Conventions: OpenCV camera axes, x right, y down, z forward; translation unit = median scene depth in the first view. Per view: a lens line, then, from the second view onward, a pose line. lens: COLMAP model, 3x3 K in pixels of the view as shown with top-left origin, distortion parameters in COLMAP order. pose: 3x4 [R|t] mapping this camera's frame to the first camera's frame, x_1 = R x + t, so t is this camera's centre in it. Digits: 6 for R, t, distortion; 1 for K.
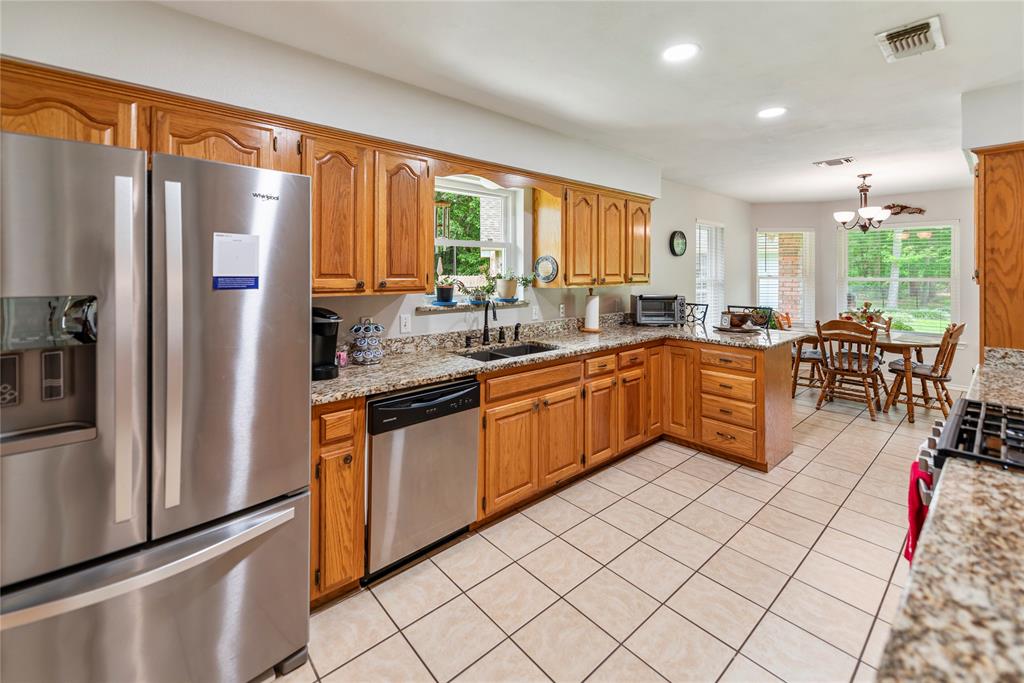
lens RADIAL K [[426.2, 0, 511.2], [0, 426.2, 269.2], [0, 0, 1]] dist [0.015238, -0.005358]
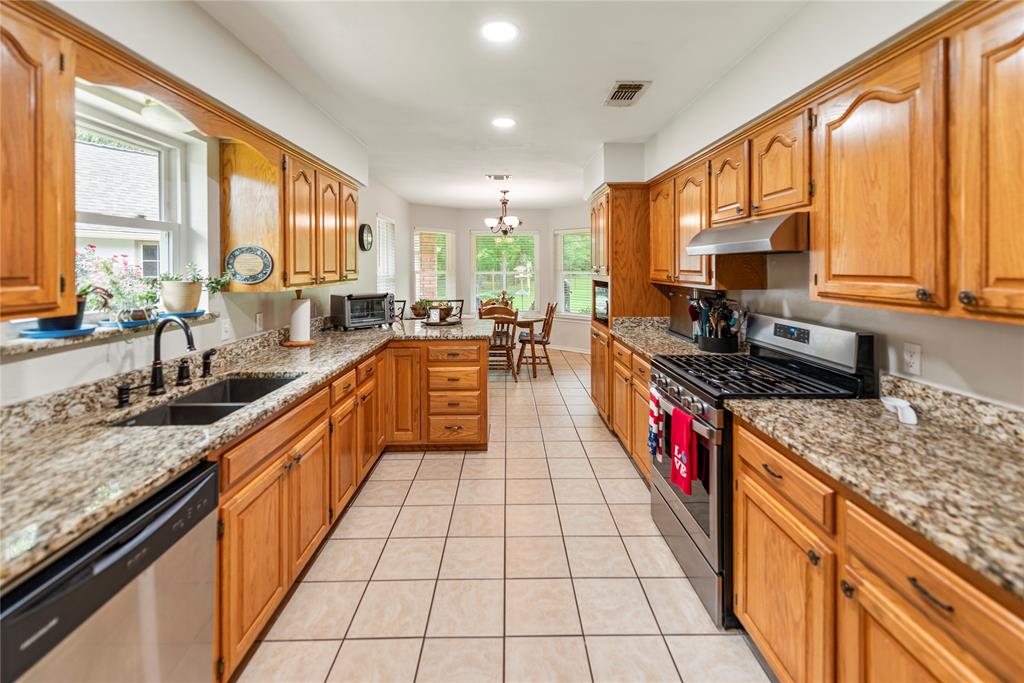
lens RADIAL K [[426.2, 0, 511.2], [0, 426.2, 269.2], [0, 0, 1]] dist [0.015238, -0.005358]
pose [[0.647238, -0.008116, 0.762245, -0.181280], [0.000066, 0.999944, 0.010591, -0.001008], [-0.762288, -0.006804, 0.647202, 0.232637]]
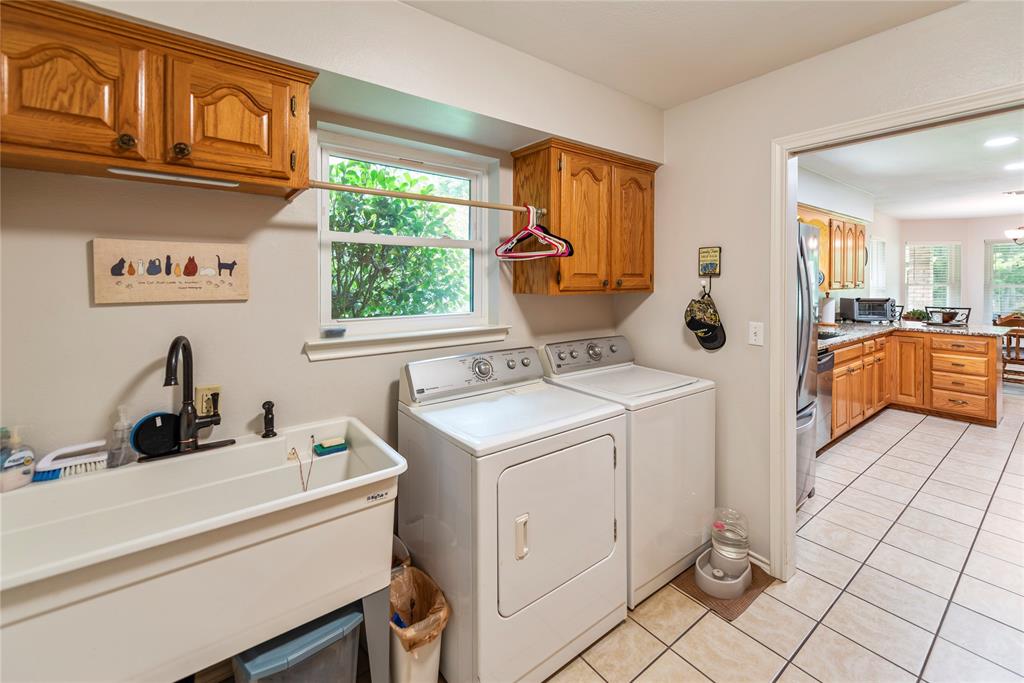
lens RADIAL K [[427.7, 0, 514.8], [0, 427.7, 279.8], [0, 0, 1]] dist [0.012700, -0.004141]
pose [[0.997971, 0.002562, -0.063626, -0.793942], [-0.001907, 0.999945, 0.010359, -0.005865], [0.063649, -0.010217, 0.997920, -0.436503]]
